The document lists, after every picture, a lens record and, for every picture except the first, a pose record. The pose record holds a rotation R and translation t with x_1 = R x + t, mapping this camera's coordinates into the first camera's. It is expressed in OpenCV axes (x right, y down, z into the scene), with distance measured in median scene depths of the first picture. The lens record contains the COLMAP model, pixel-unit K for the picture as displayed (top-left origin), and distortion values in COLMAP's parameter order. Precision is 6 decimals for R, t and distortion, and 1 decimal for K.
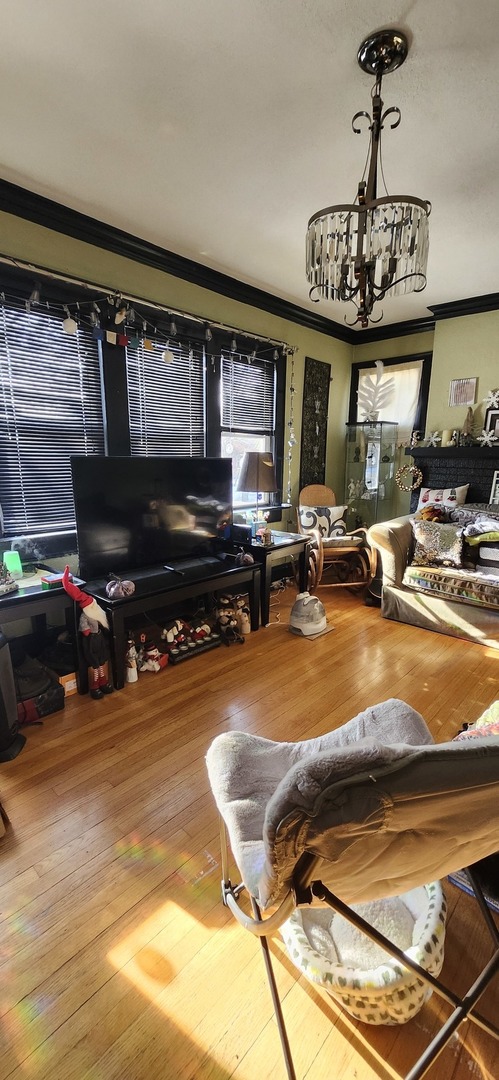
lens RADIAL K [[427.3, 0, 256.9], [0, 427.3, 541.9], [0, 0, 1]] dist [0.002518, -0.001921]
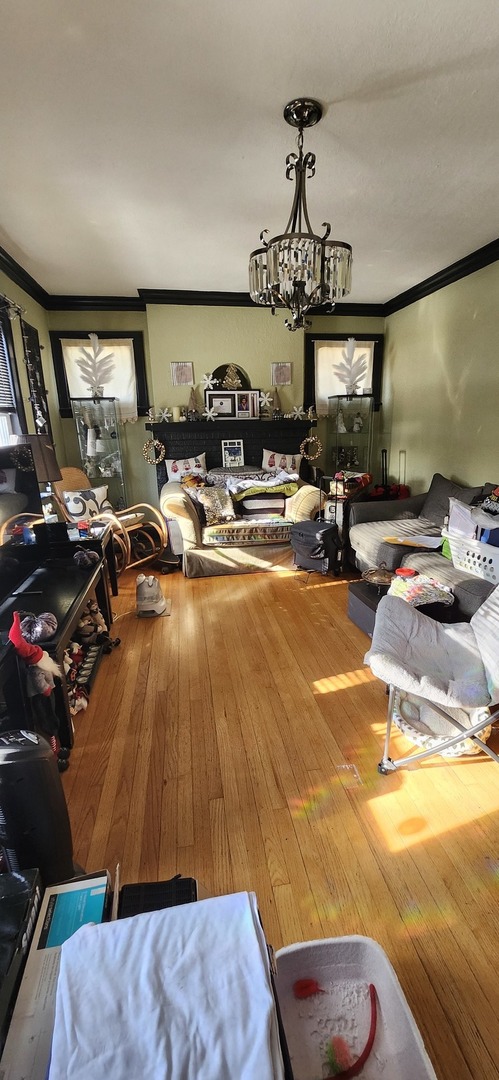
lens RADIAL K [[427.3, 0, 257.4], [0, 427.3, 541.6], [0, 0, 1]] dist [0.002518, -0.001921]
pose [[0.610553, -0.234063, 0.756598, -0.436602], [0.188637, 0.970814, 0.148110, -0.050232], [-0.769183, 0.052293, 0.636886, 0.157086]]
